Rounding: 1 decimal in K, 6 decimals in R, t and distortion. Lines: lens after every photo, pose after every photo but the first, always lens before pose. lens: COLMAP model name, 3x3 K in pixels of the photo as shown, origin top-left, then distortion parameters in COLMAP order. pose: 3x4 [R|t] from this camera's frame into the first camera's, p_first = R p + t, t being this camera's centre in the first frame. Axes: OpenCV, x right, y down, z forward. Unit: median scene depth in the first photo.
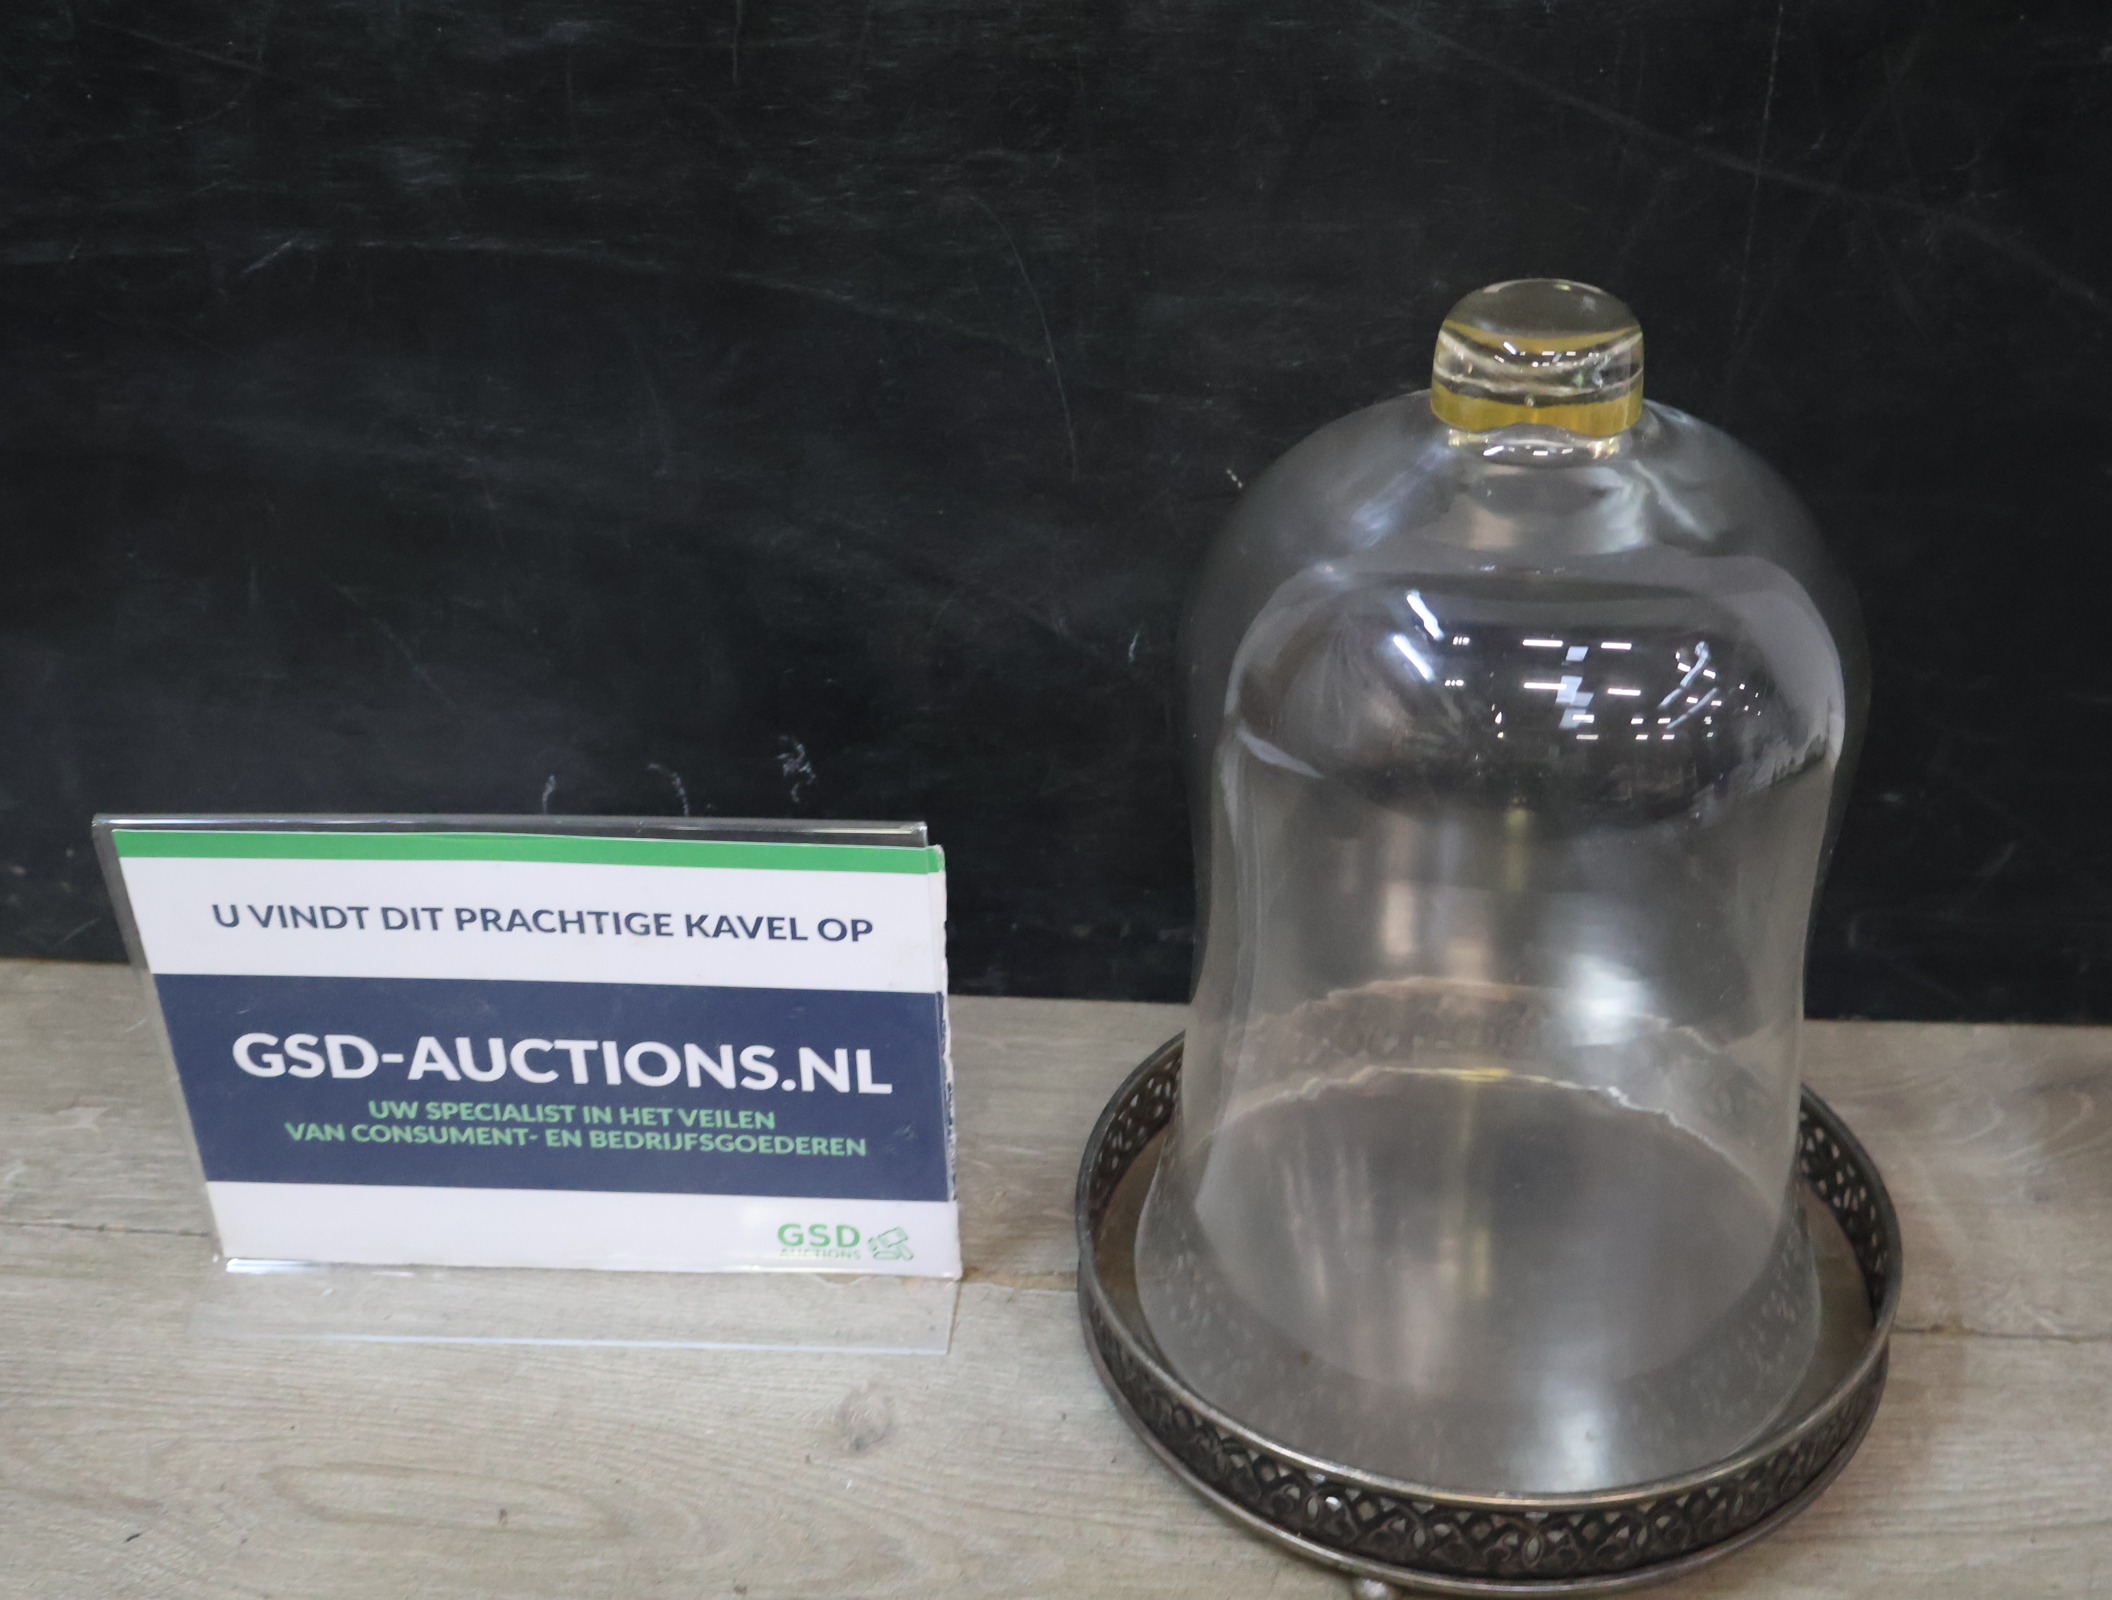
lens RADIAL K [[2561.1, 0, 1051.9], [0, 2561.1, 804.3], [0, 0, 1]] dist [0.004619, 0.000000]
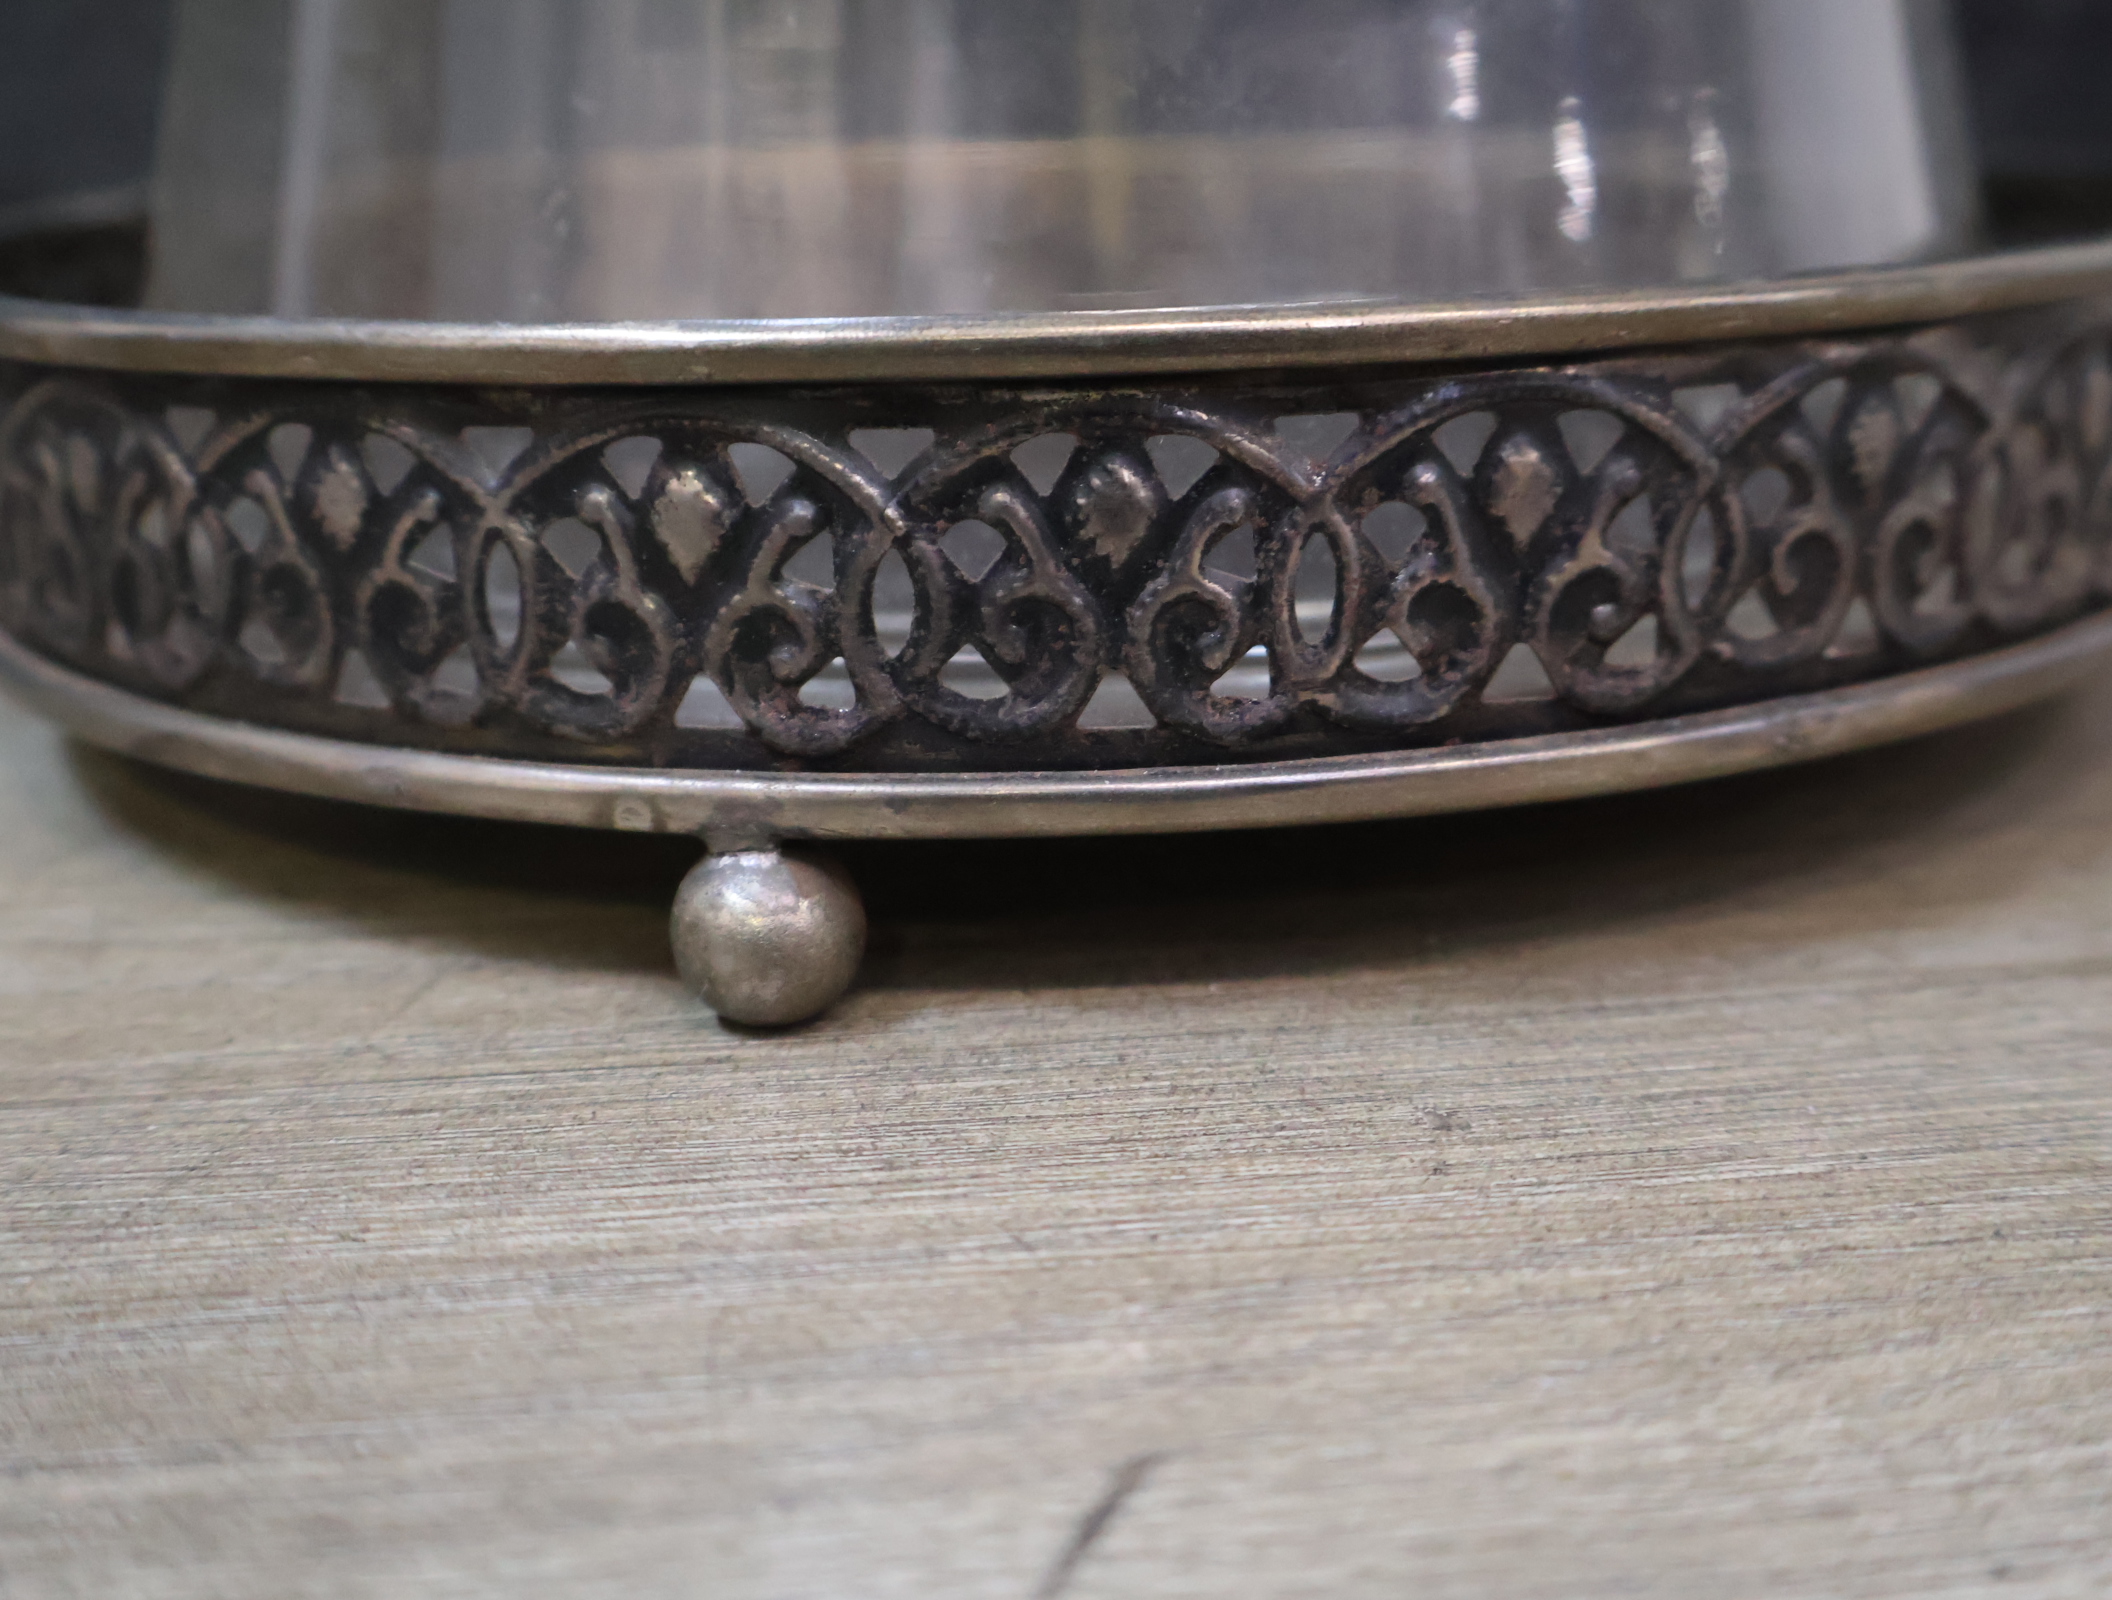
lens RADIAL K [[2561.1, 0, 1054.2], [0, 2561.1, 800.9], [0, 0, 1]] dist [0.004619, 0.000000]
pose [[0.988678, -0.044310, 0.143360, 0.110385], [0.080652, 0.962586, -0.258697, 0.341870], [-0.126533, 0.267331, 0.955261, 0.684471]]
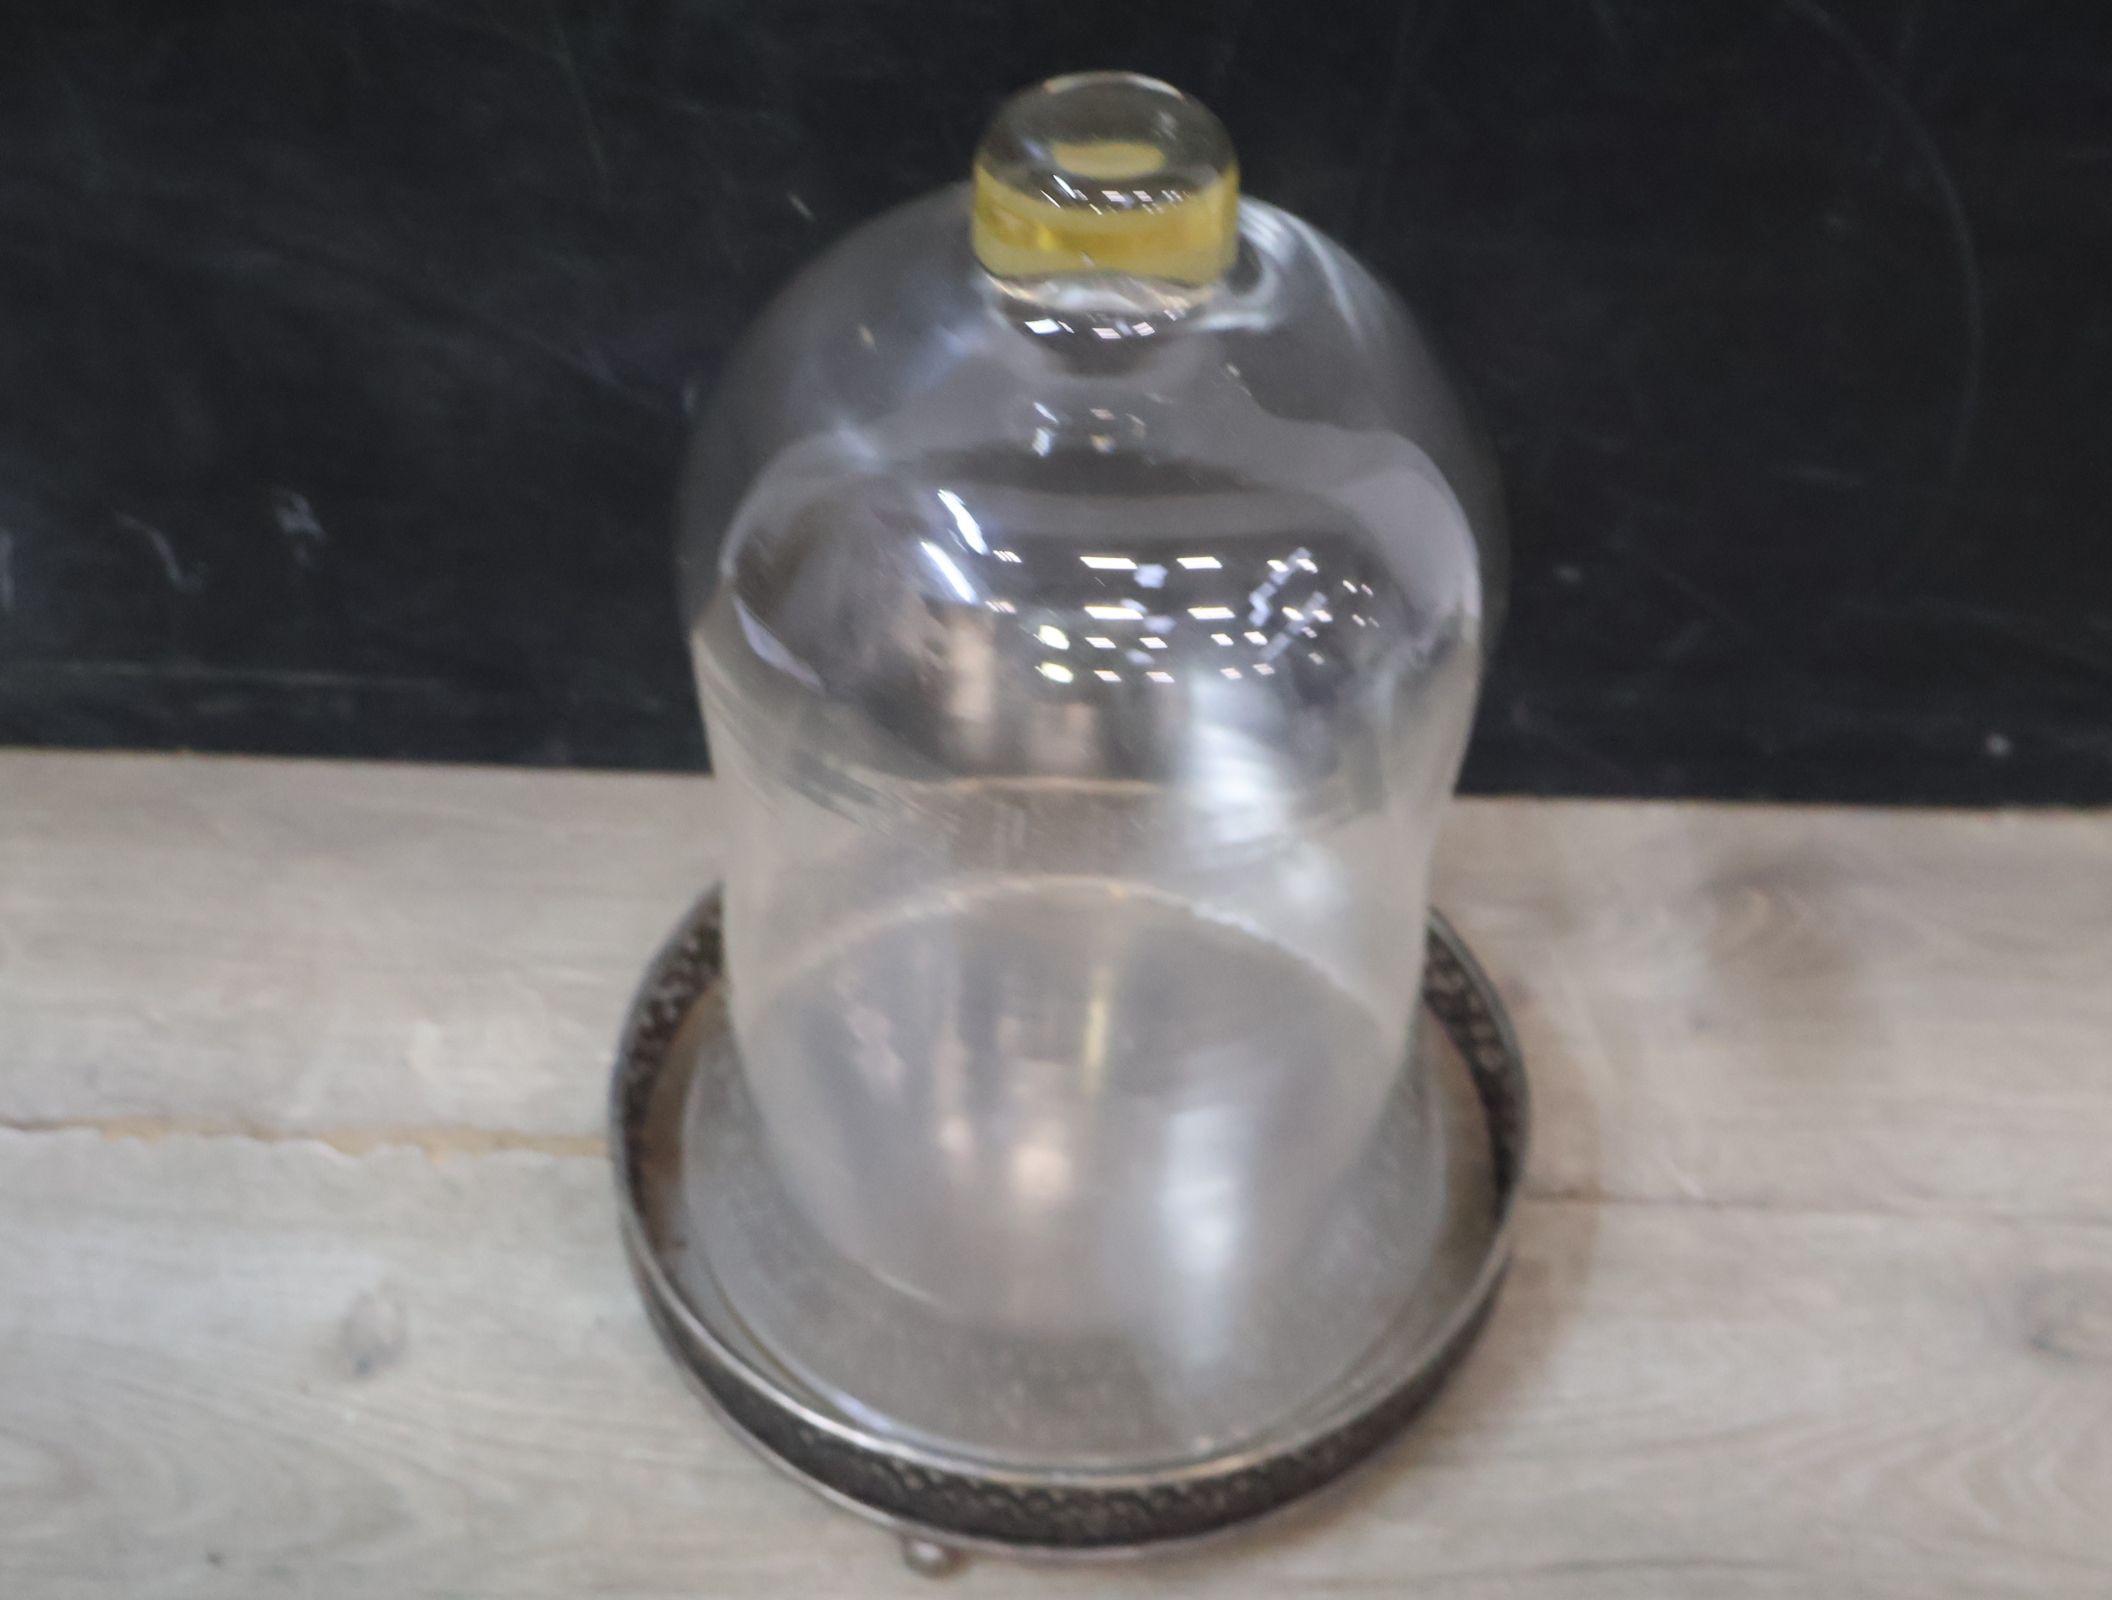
lens RADIAL K [[2561.1, 0, 1042.5], [0, 2561.1, 806.5], [0, 0, 1]] dist [0.004619, 0.000000]
pose [[0.996562, -0.009574, 0.082295, 0.088036], [-0.009497, 0.973552, 0.228267, -0.142969], [-0.082304, -0.228264, 0.970114, 0.170068]]
